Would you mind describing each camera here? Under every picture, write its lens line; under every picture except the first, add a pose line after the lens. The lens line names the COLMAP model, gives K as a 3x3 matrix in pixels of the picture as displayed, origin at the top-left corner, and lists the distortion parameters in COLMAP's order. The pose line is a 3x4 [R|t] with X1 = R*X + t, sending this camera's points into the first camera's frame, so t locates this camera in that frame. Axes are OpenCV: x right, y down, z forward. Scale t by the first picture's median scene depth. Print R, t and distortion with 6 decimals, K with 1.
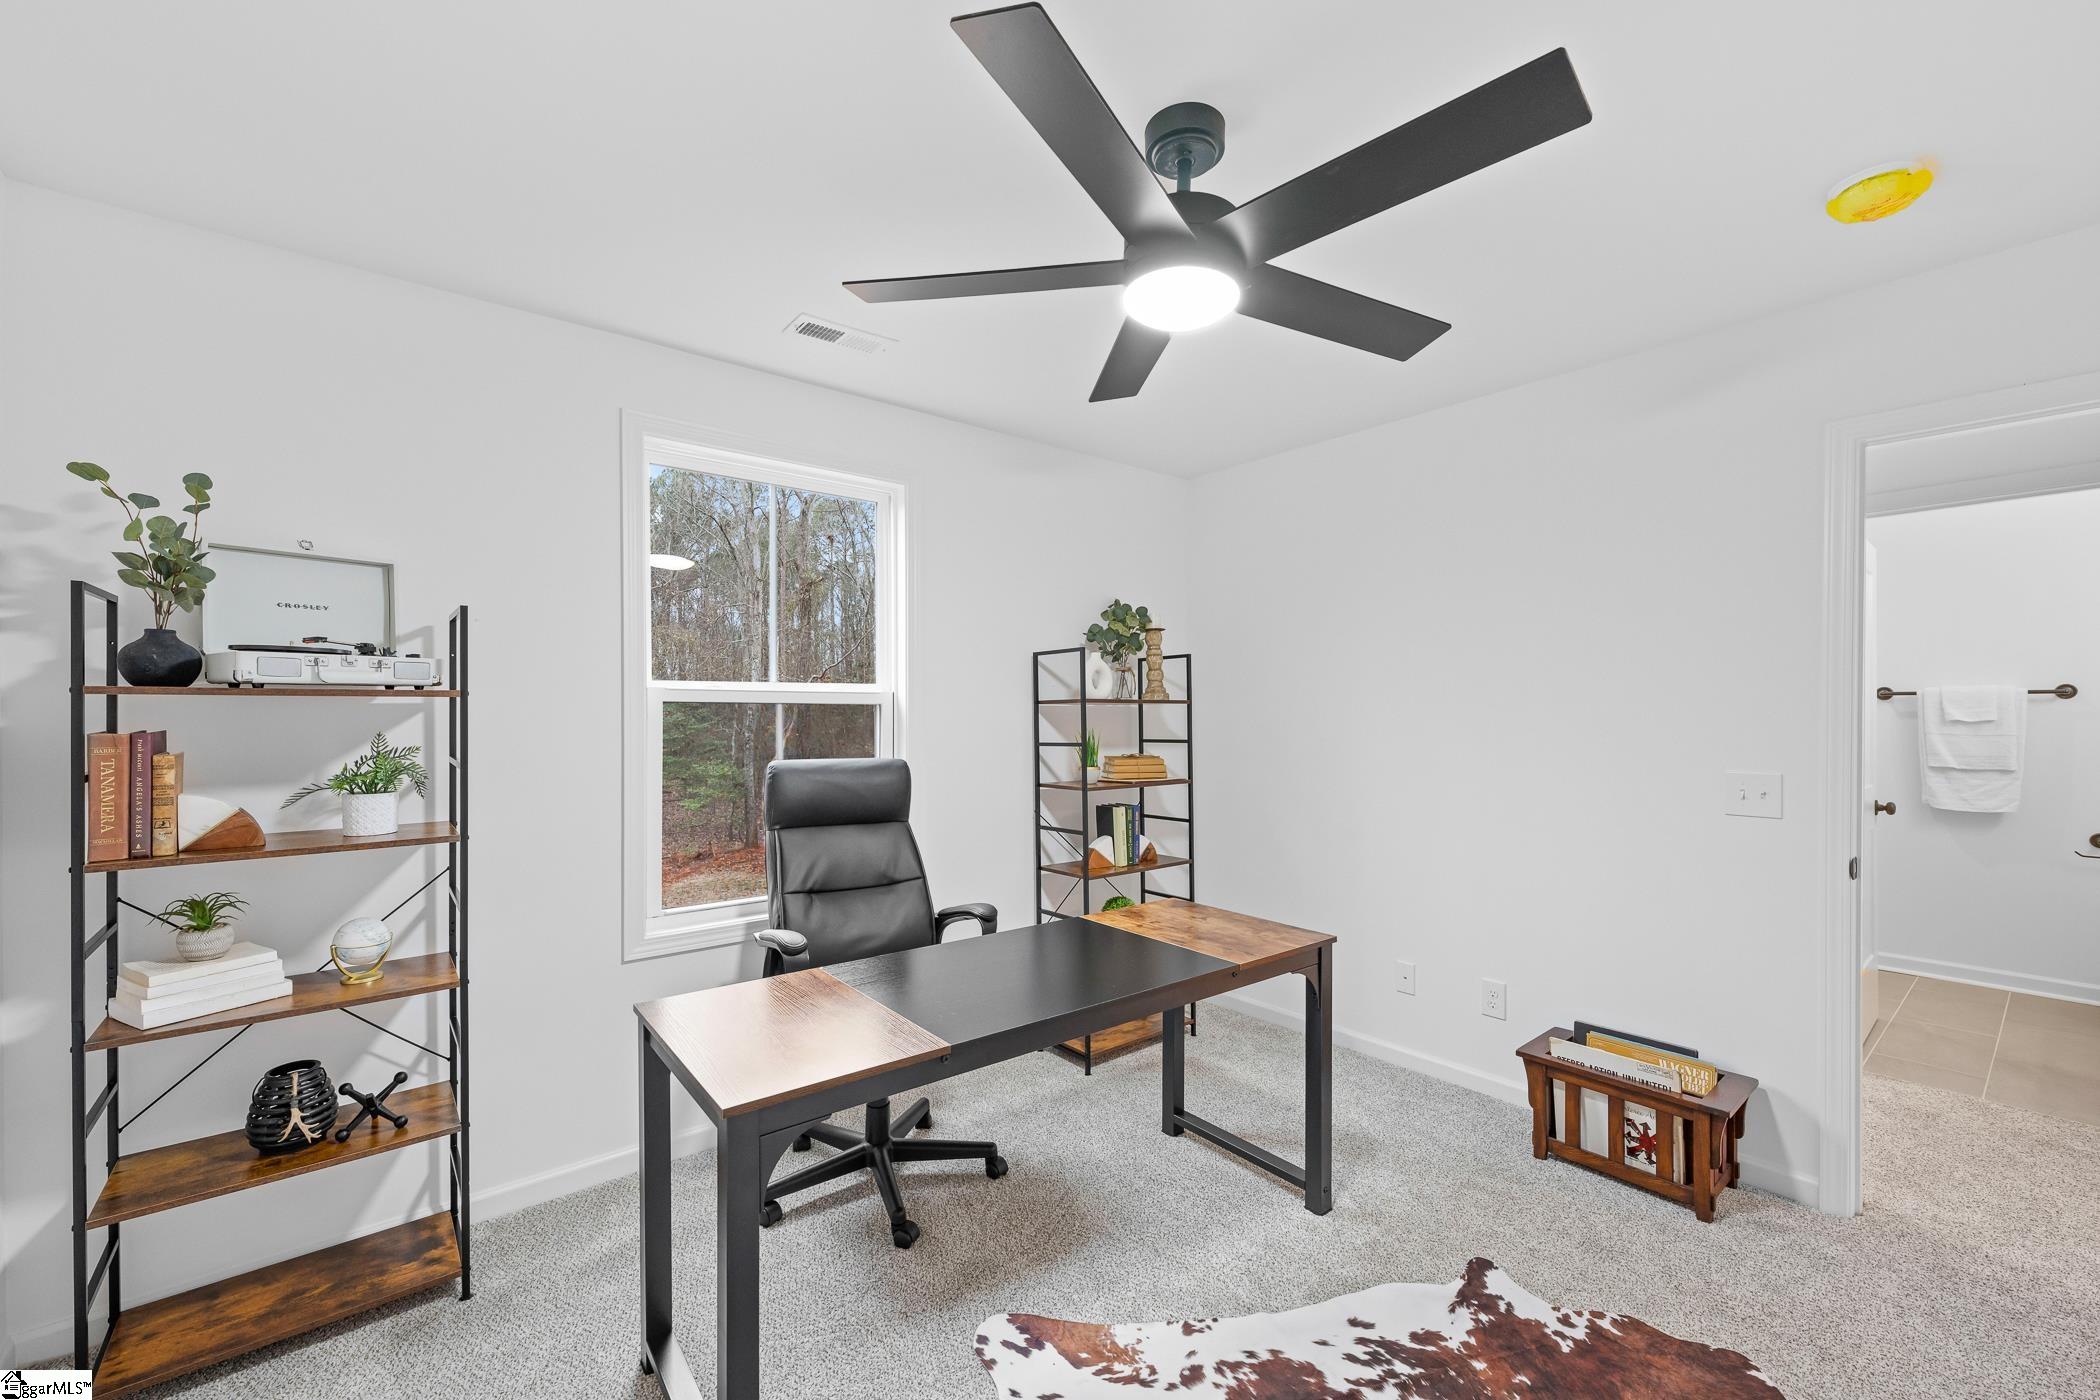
lens RADIAL K [[821.9, 0, 1050.0], [0, 821.9, 700.0], [0, 0, 1]] dist [-0.026996, -0.000014]
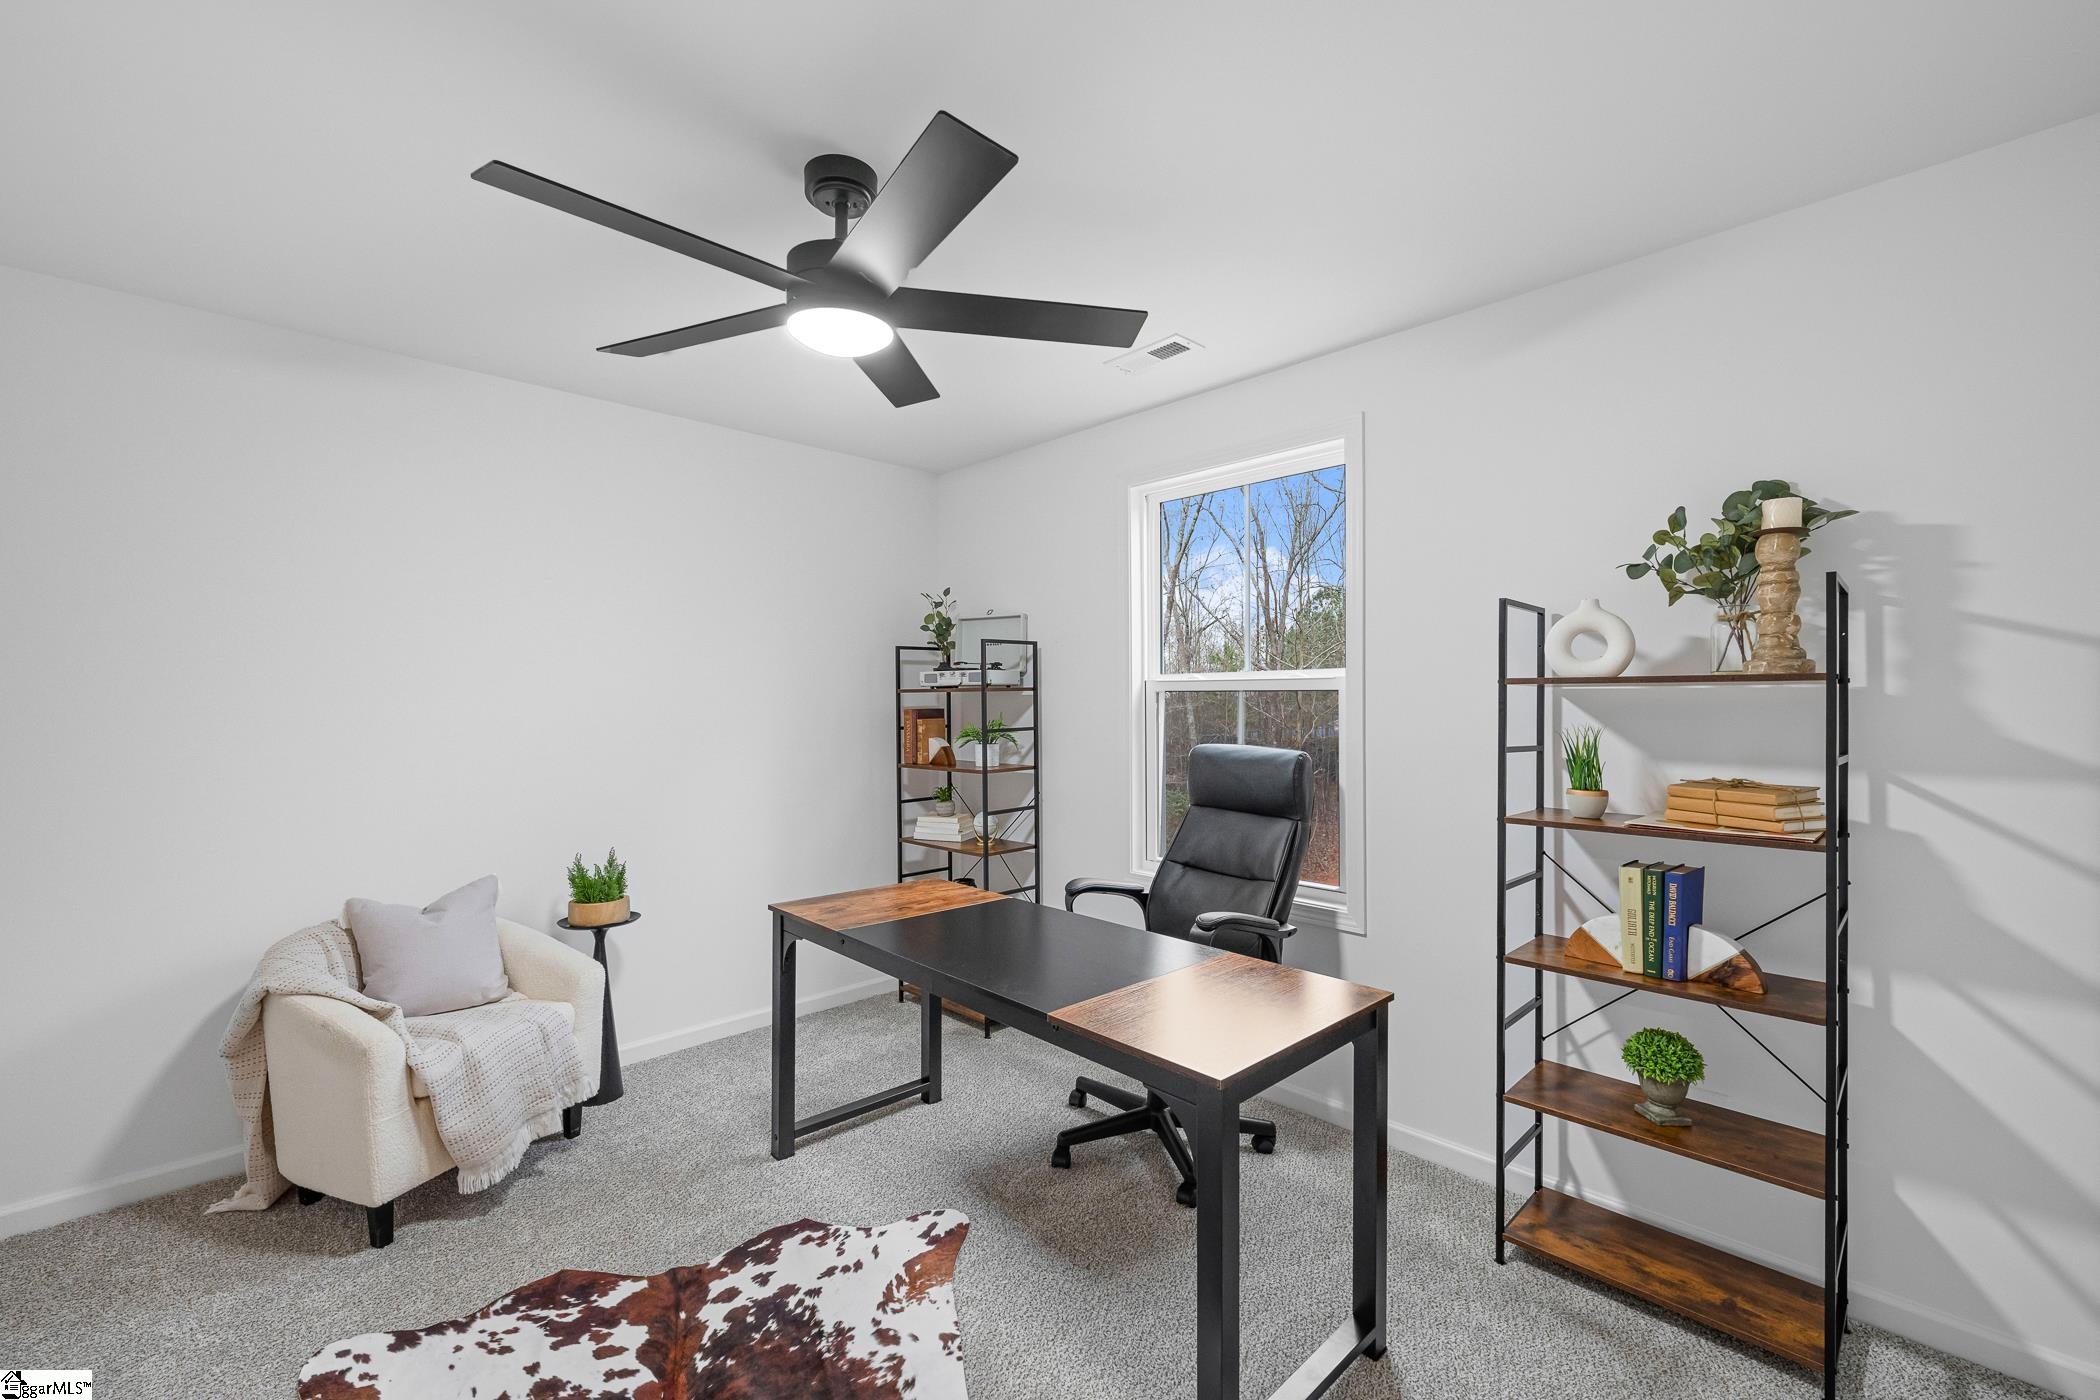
lens RADIAL K [[878.8, 0, 1050.0], [0, 878.8, 700.0], [0, 0, 1]] dist [-0.000870, -0.000143]
pose [[0.092741, 0.001032, -0.995690, 1.251467], [0.013115, 0.999911, 0.002258, 0.016840], [0.995604, -0.013268, 0.092719, 1.054728]]
